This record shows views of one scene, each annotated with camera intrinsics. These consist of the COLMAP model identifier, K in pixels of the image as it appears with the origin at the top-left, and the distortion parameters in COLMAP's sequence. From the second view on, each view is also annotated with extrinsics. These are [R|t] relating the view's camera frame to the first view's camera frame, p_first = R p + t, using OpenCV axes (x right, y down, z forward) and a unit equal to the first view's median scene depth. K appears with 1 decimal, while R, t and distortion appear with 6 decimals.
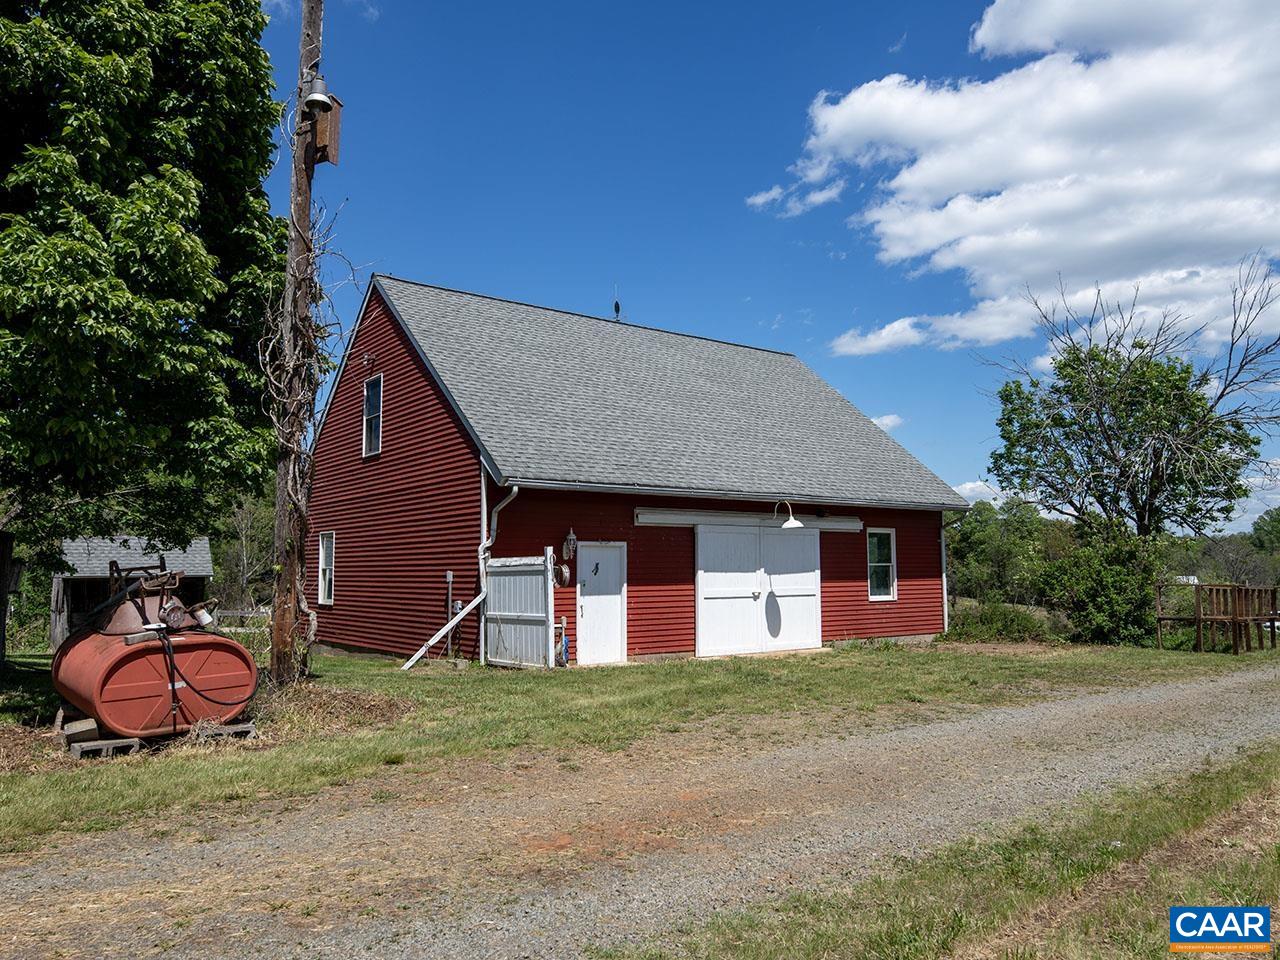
lens RADIAL K [[928.9, 0, 639.1], [0, 928.9, 477.9], [0, 0, 1]] dist [0.011082, 0.001013]
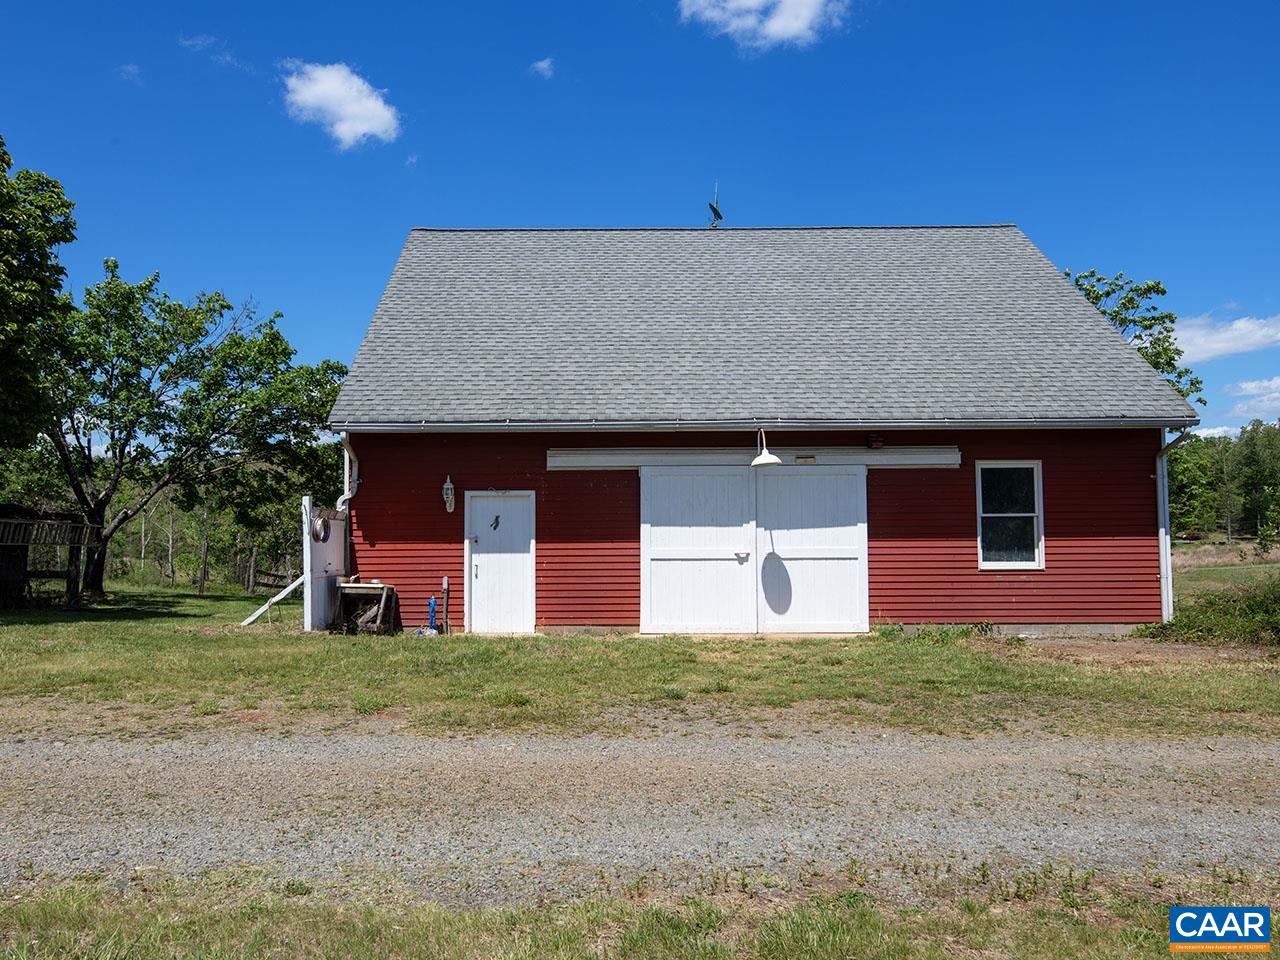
lens RADIAL K [[928.9, 0, 639.9], [0, 928.9, 484.3], [0, 0, 1]] dist [0.011082, 0.001013]
pose [[0.797410, -0.034543, -0.602448, 0.523900], [0.060394, 0.997916, 0.022721, 0.046498], [0.600408, -0.054502, 0.797835, 0.360709]]
